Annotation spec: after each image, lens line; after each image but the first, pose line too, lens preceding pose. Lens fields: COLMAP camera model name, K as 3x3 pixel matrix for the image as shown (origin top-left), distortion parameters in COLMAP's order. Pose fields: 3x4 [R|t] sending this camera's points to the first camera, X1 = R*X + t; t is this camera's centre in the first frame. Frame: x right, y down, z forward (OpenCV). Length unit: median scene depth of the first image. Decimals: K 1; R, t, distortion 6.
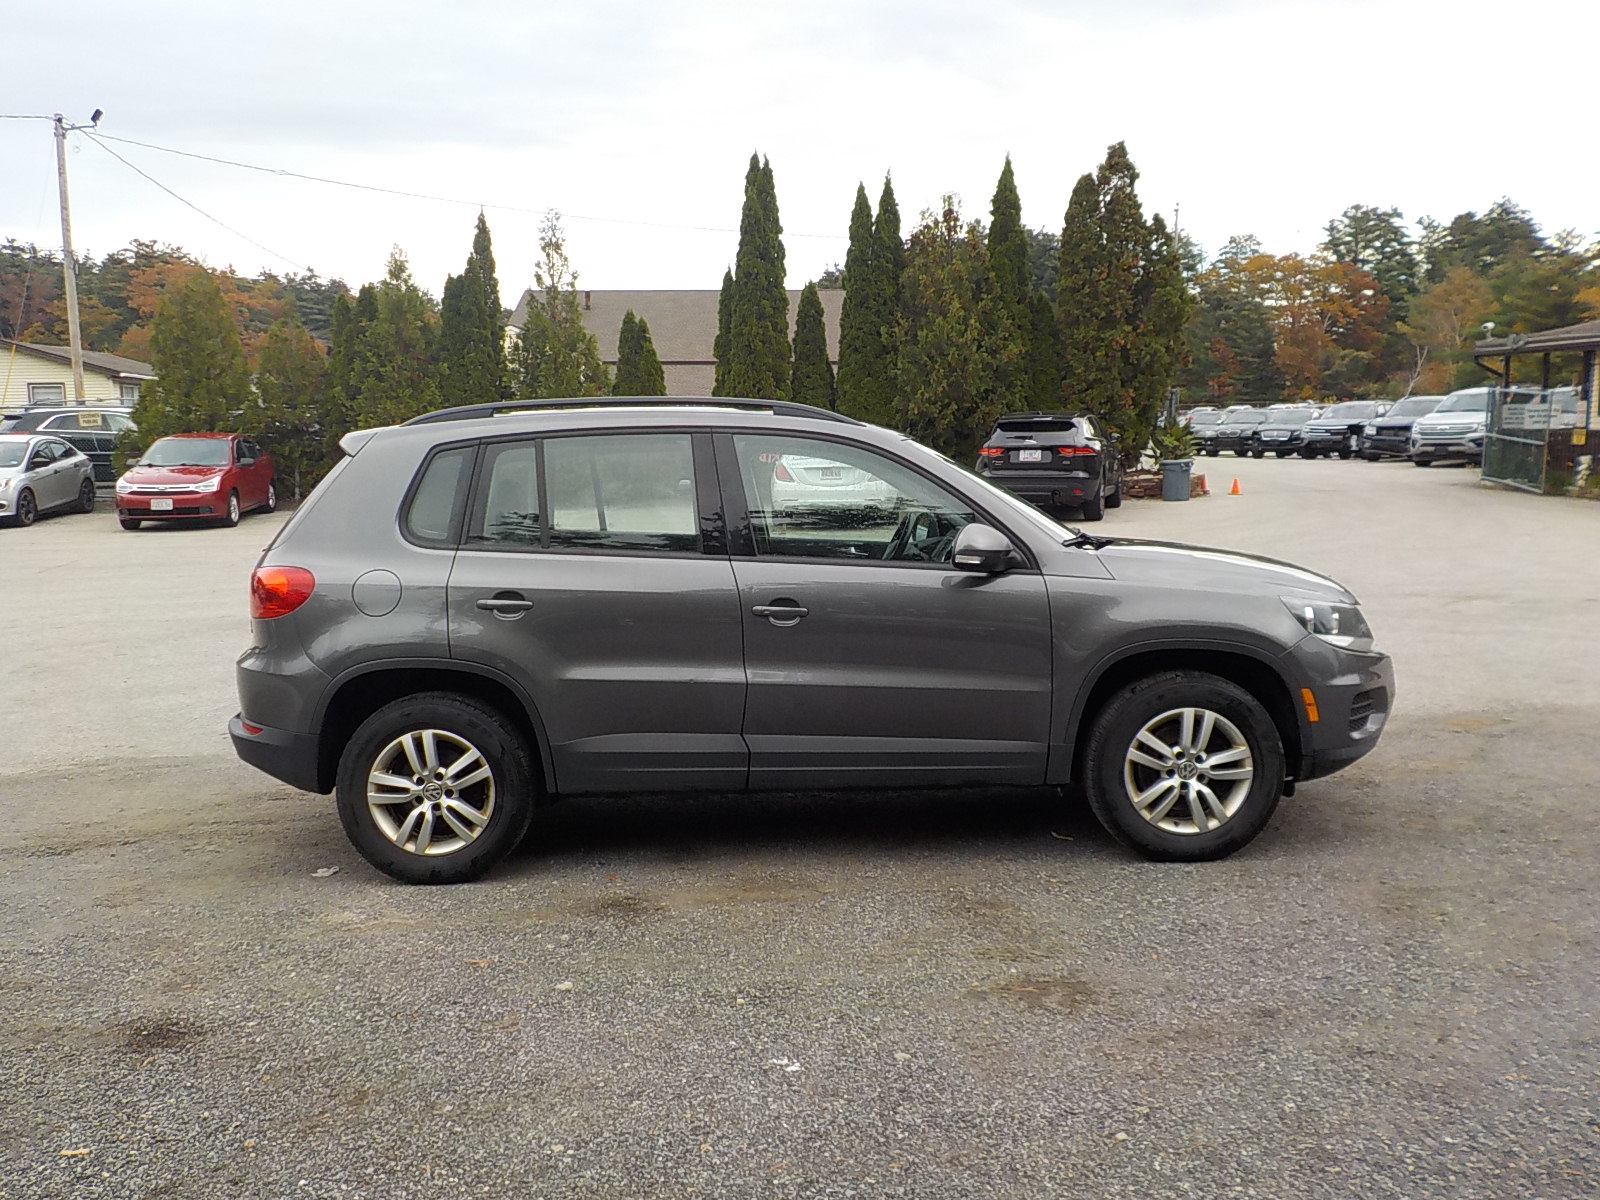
lens RADIAL K [[1418.2, 0, 800.0], [0, 1418.2, 600.0], [0, 0, 1]] dist [0.007679, 0.013457]
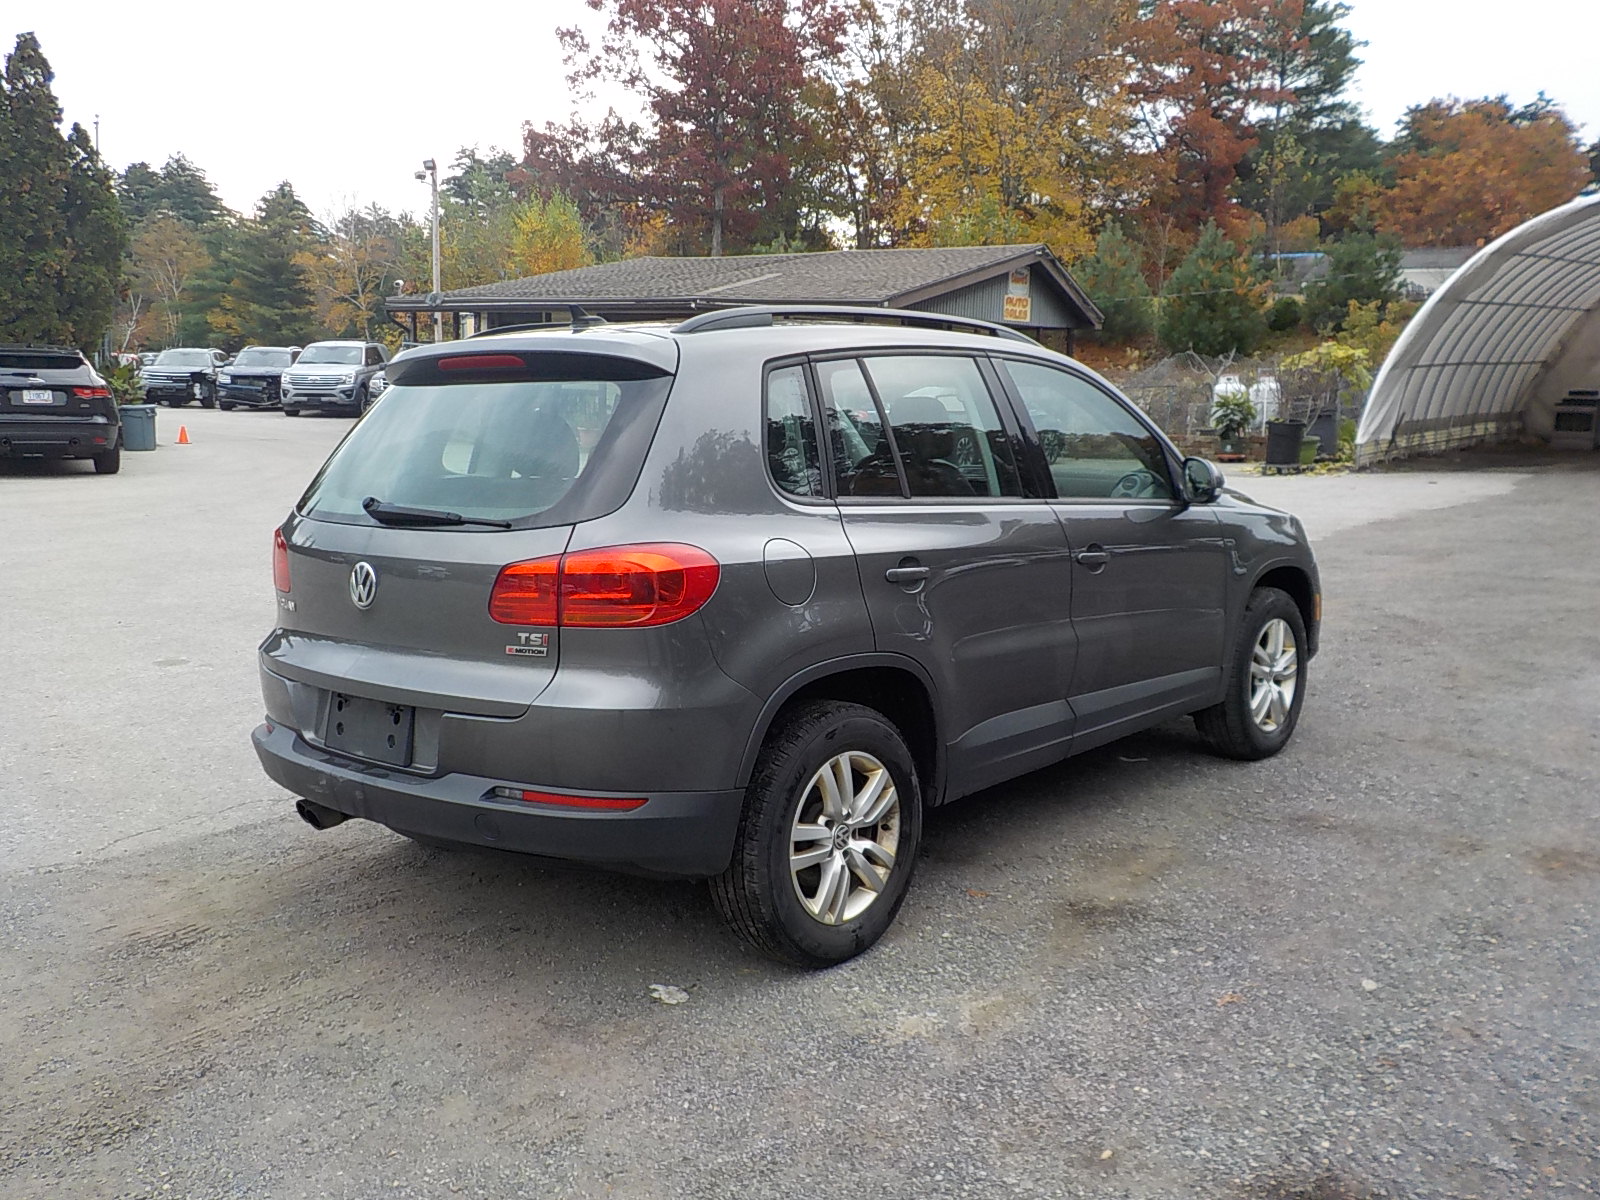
lens RADIAL K [[1399.9, 0, 800.0], [0, 1399.9, 600.0], [0, 0, 1]] dist [0.064978, -0.088997]
pose [[0.669772, -0.089185, 0.737192, -0.123752], [0.063446, 0.996004, 0.062852, -0.005043], [-0.739851, 0.004675, 0.672754, 0.082790]]
